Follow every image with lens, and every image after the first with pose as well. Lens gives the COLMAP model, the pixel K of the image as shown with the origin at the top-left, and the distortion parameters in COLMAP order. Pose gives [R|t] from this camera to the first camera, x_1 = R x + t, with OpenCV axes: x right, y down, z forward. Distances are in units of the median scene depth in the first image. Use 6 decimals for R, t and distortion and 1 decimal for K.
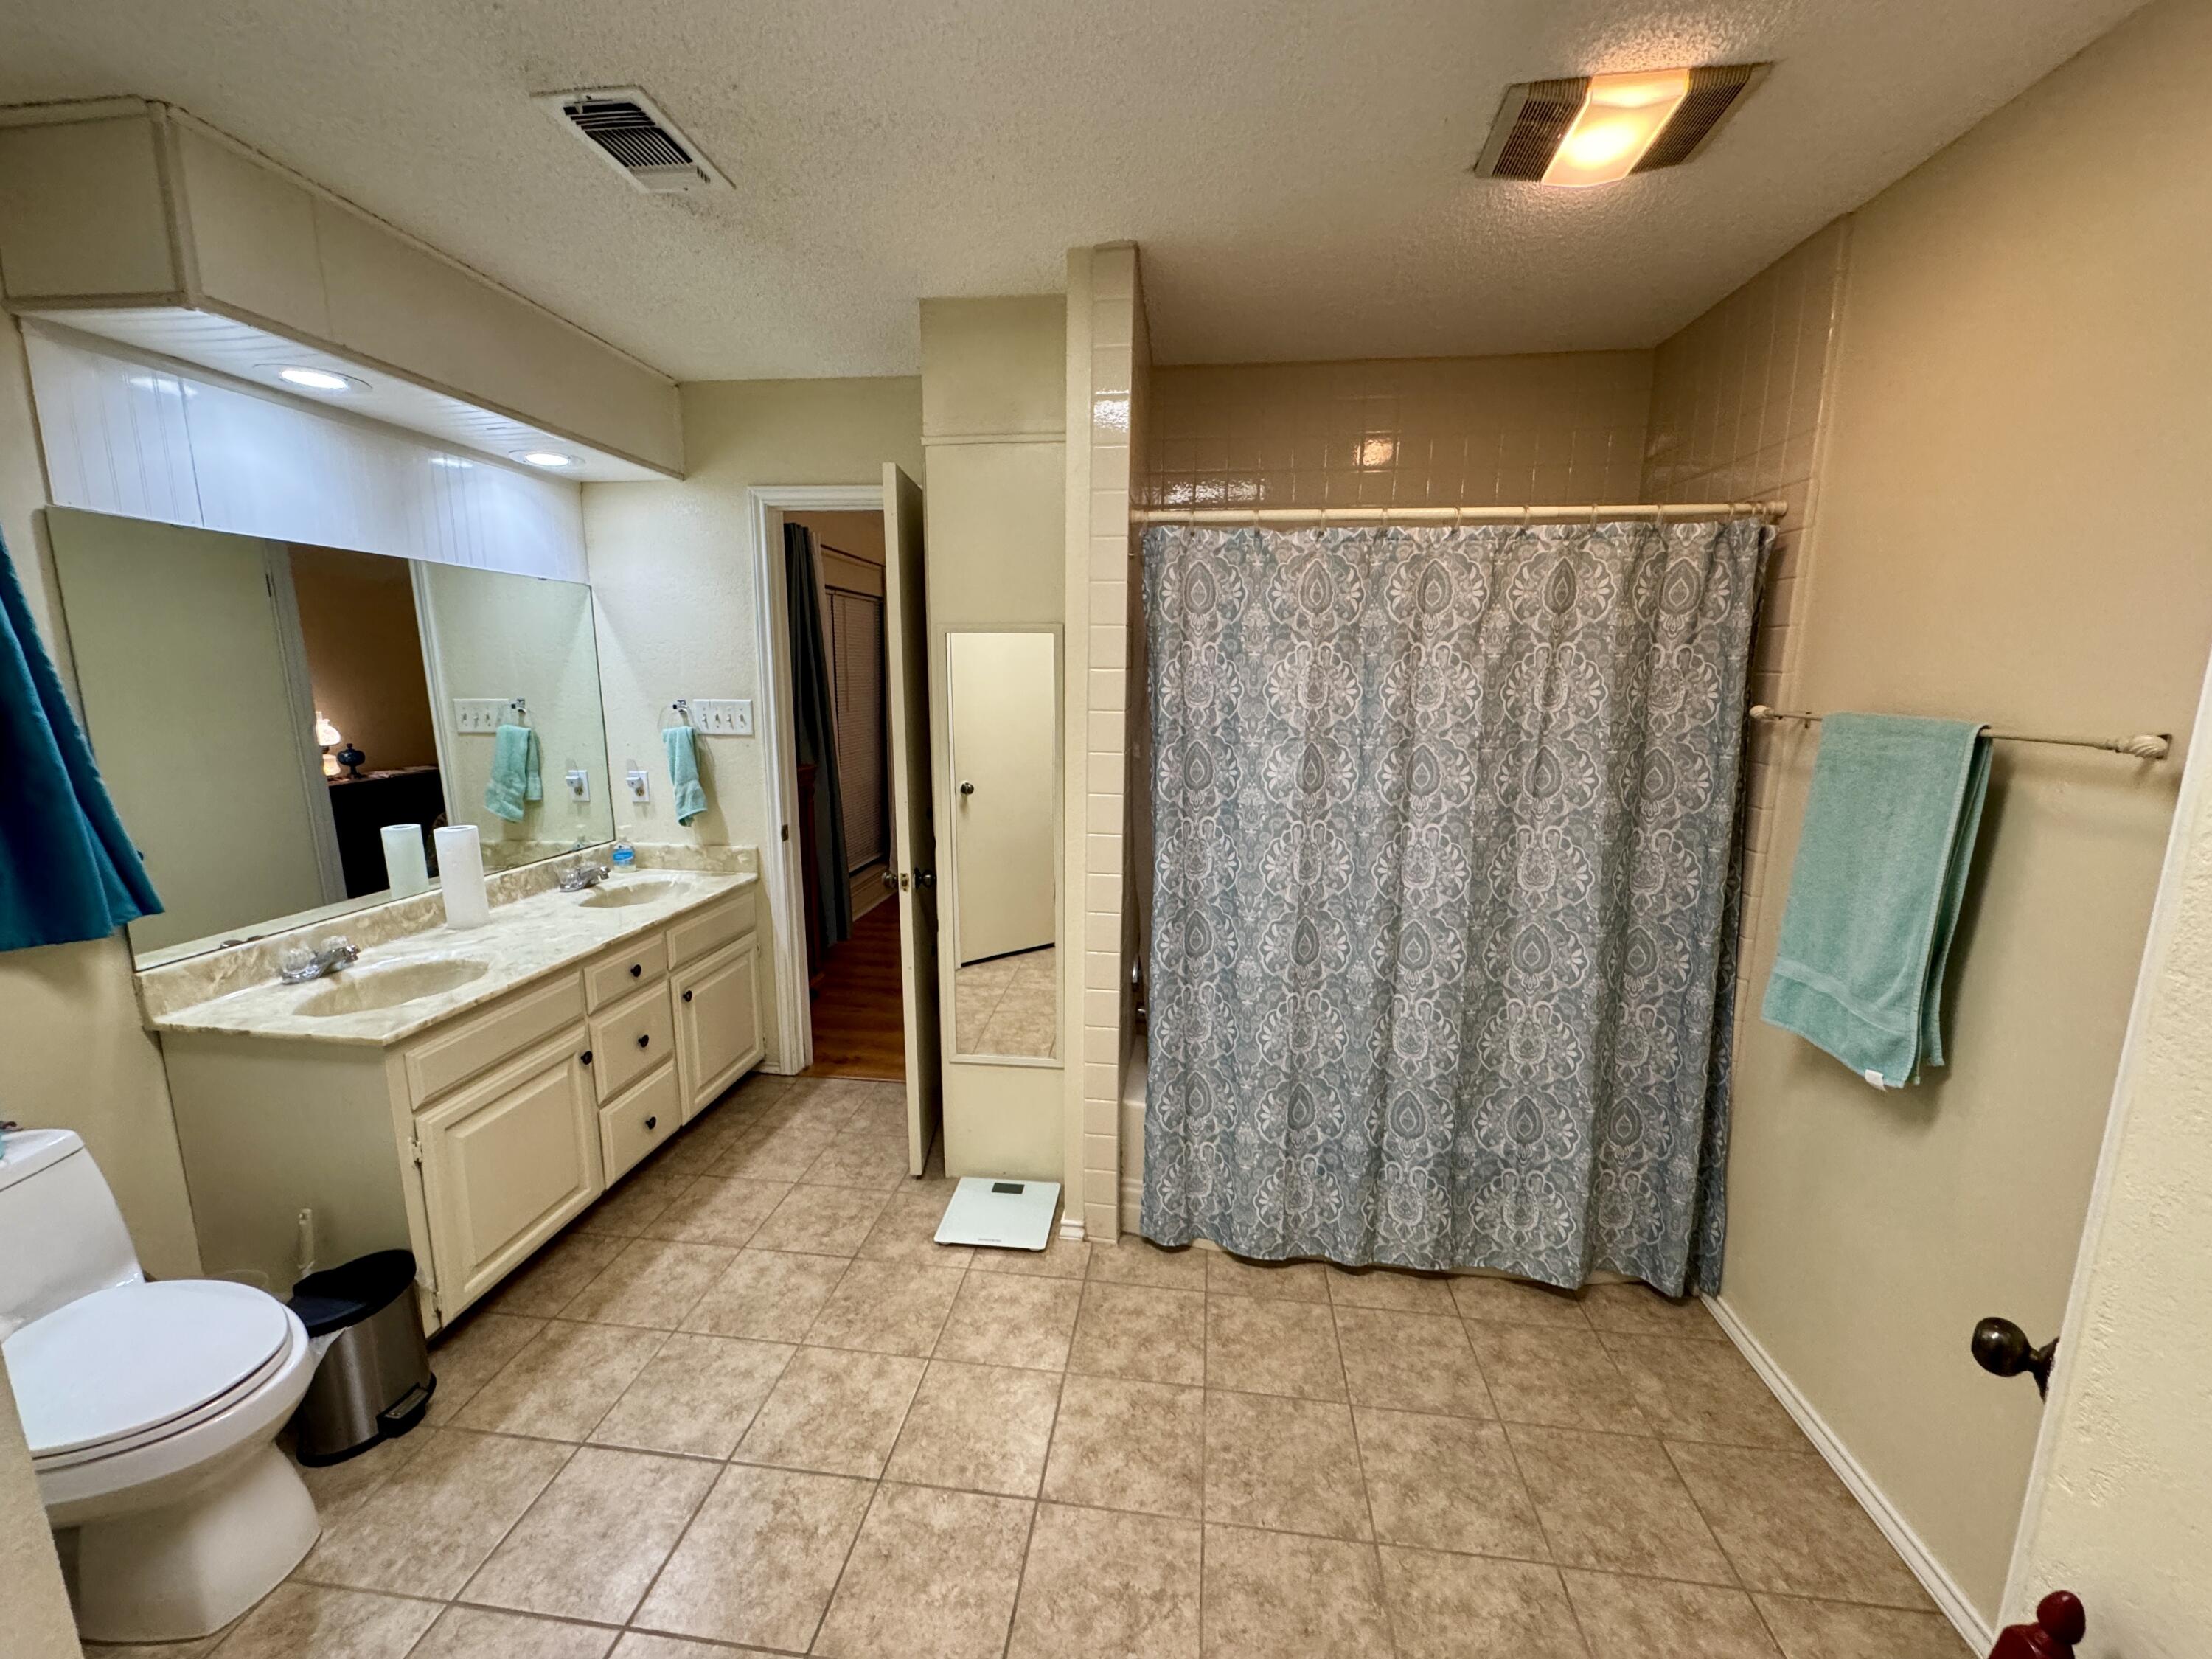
lens RADIAL K [[890.0, 0, 1103.4], [0, 890.0, 832.3], [0, 0, 1]] dist [-0.004739, 0.001210]
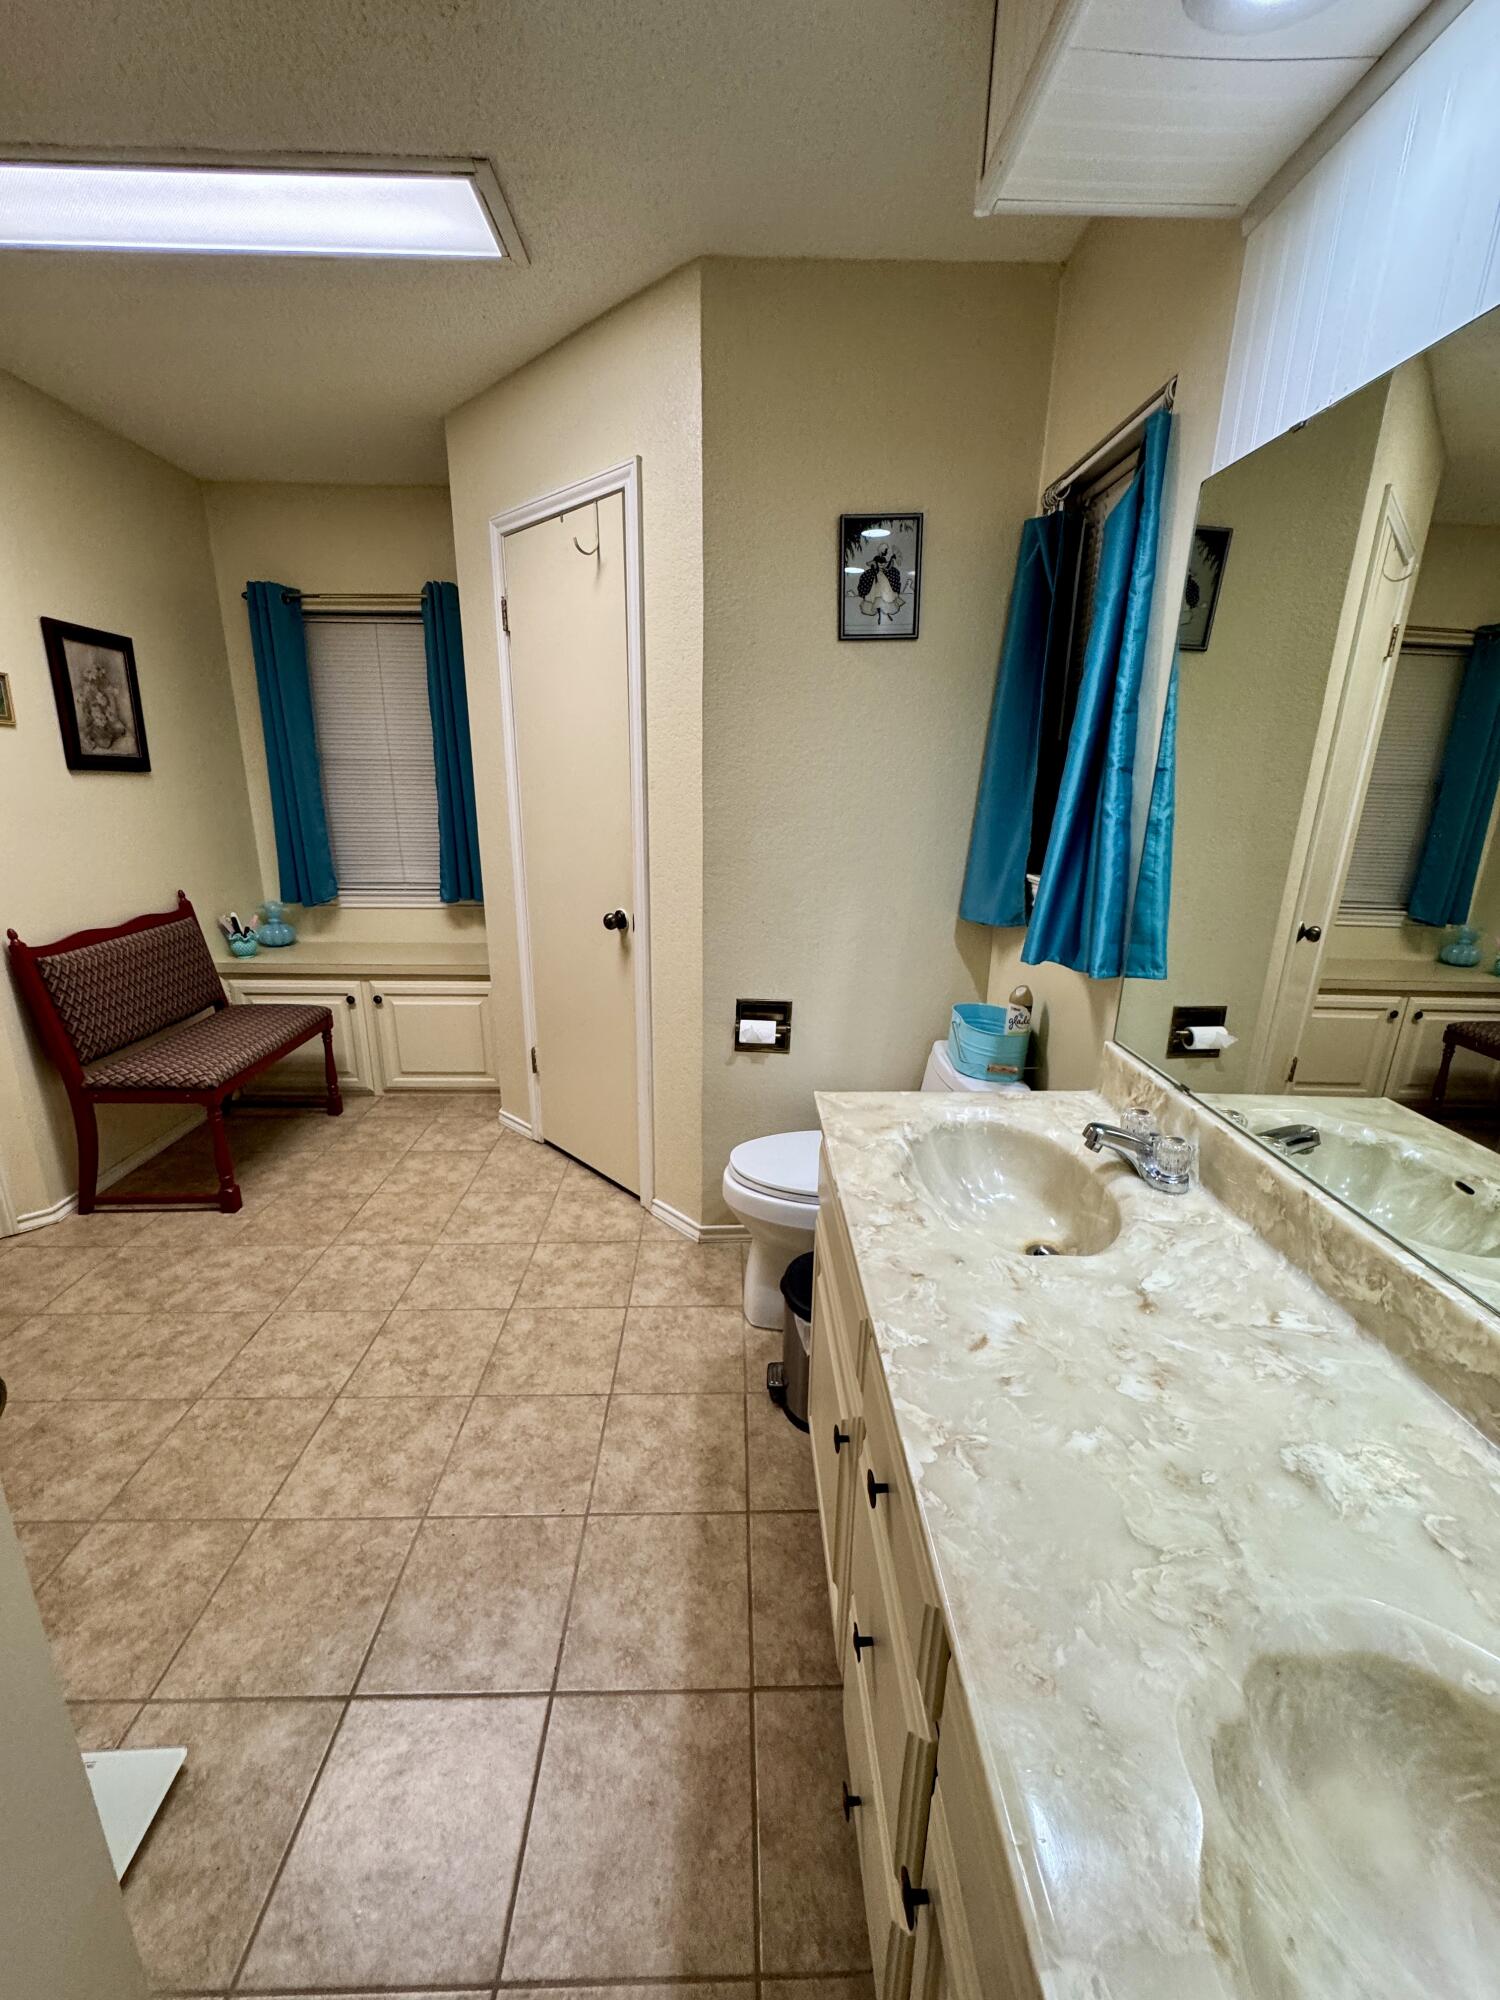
lens RADIAL K [[804.7, 0, 753.3], [0, 804.7, 1002.3], [0, 0, 1]] dist [-0.004739, 0.001210]
pose [[-0.988764, 0.019075, -0.148260, -0.597662], [-0.048968, 0.895766, 0.441820, -0.220785], [0.141234, 0.444116, -0.884768, 1.643246]]
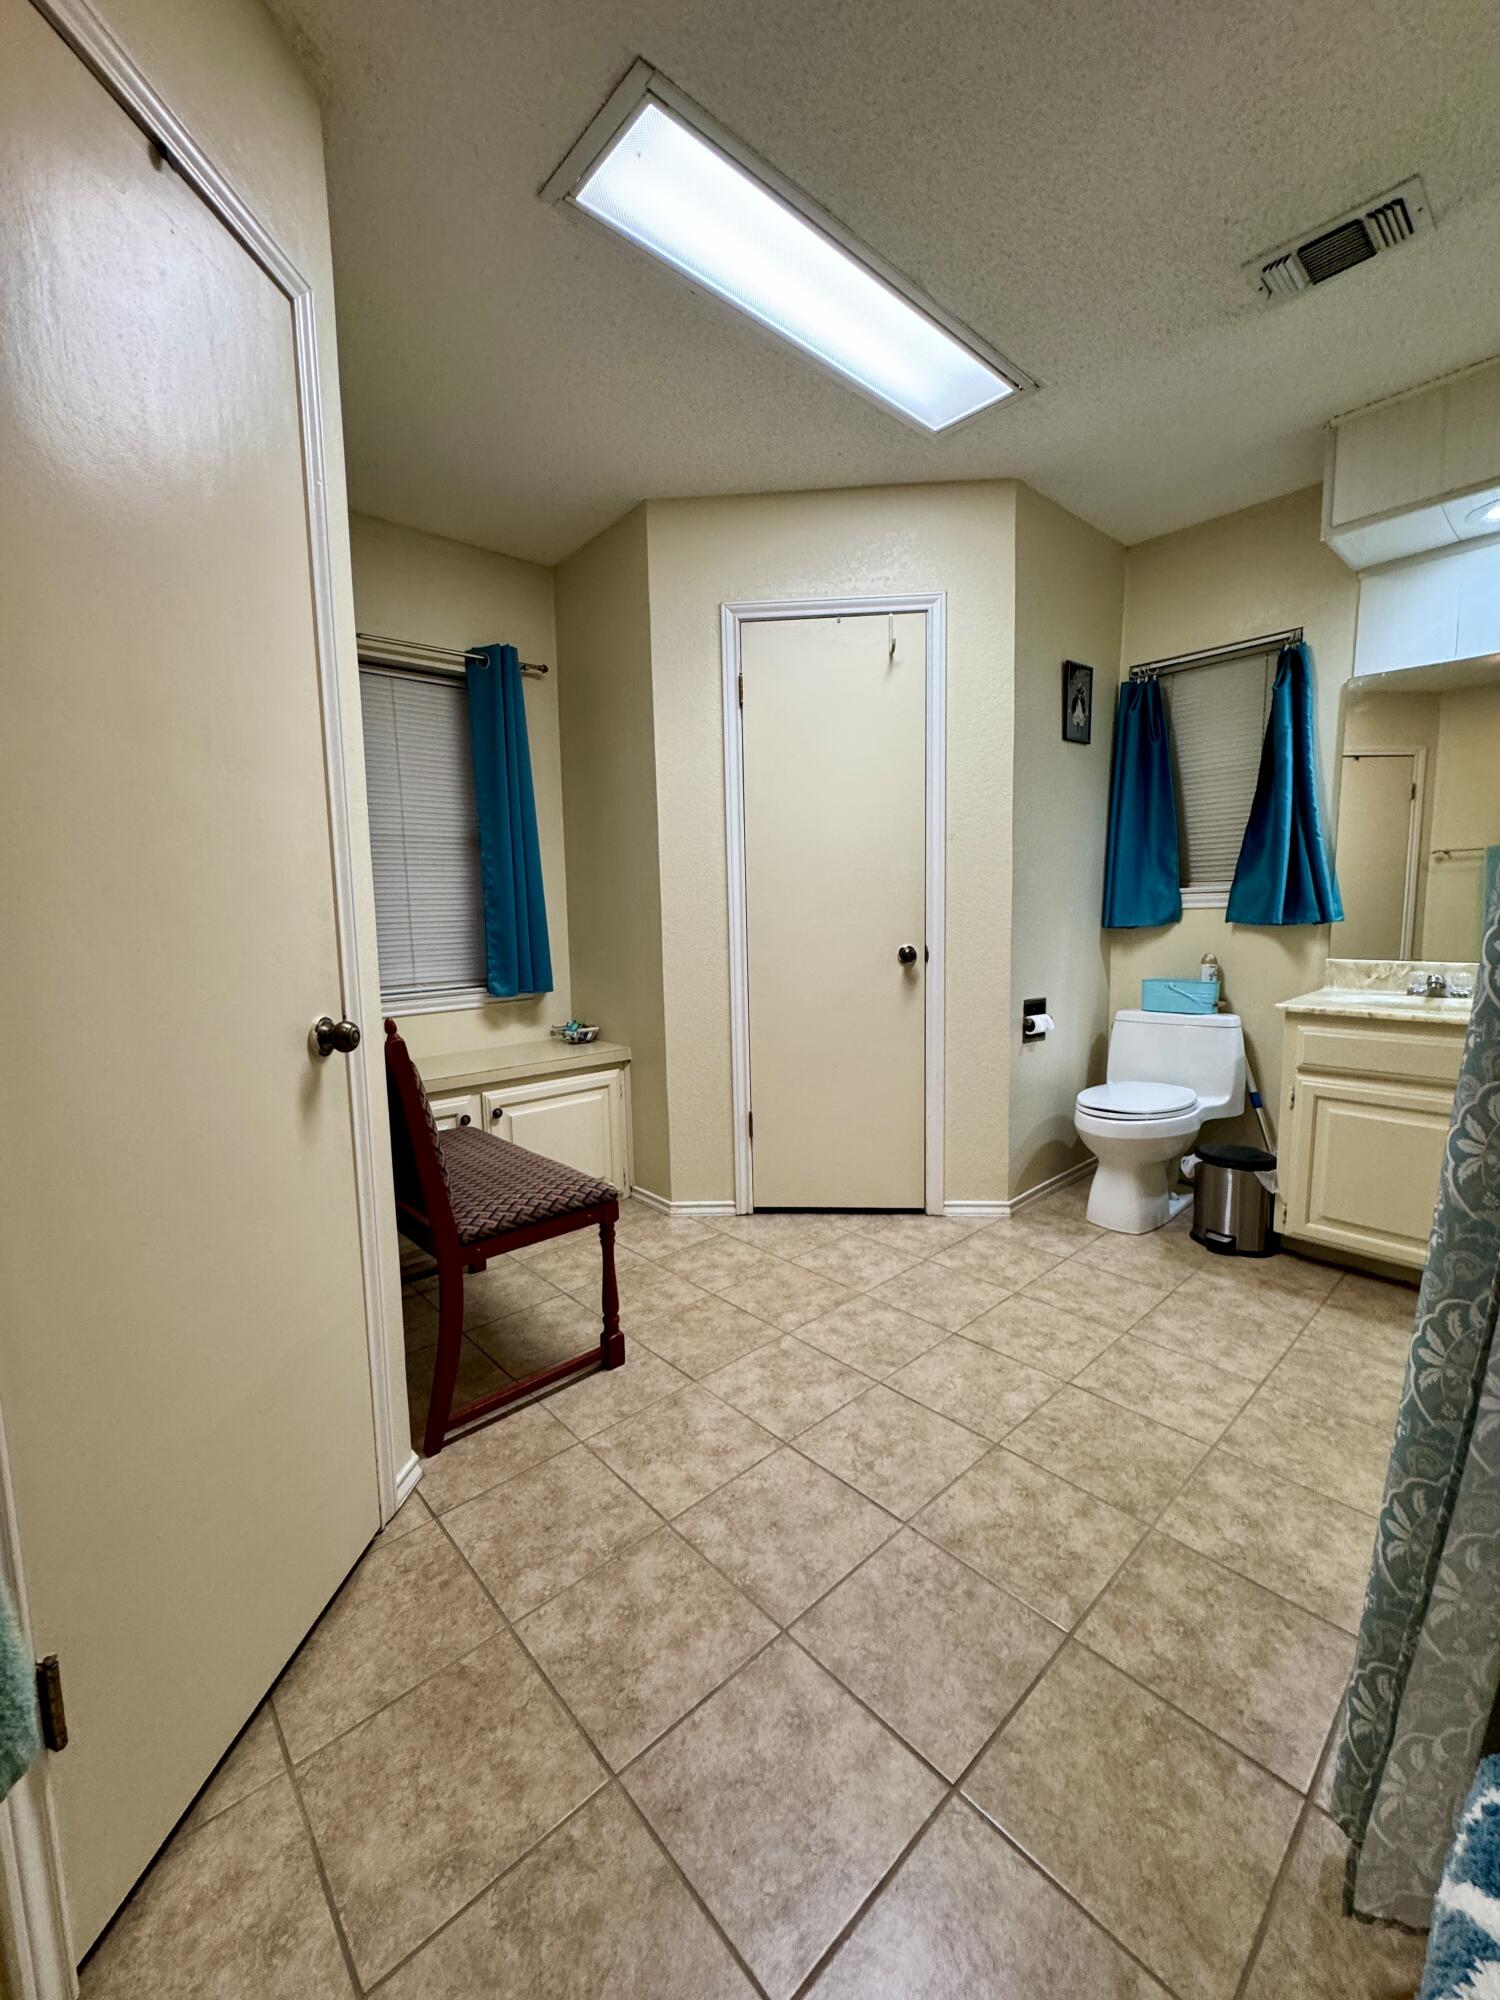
lens RADIAL K [[804.7, 0, 754.8], [0, 804.7, 998.2], [0, 0, 1]] dist [-0.004739, 0.001210]
pose [[-0.652701, 0.090882, -0.752145, 0.740308], [-0.121954, 0.967229, 0.222701, 0.026525], [0.747736, 0.237084, -0.620228, 1.134643]]
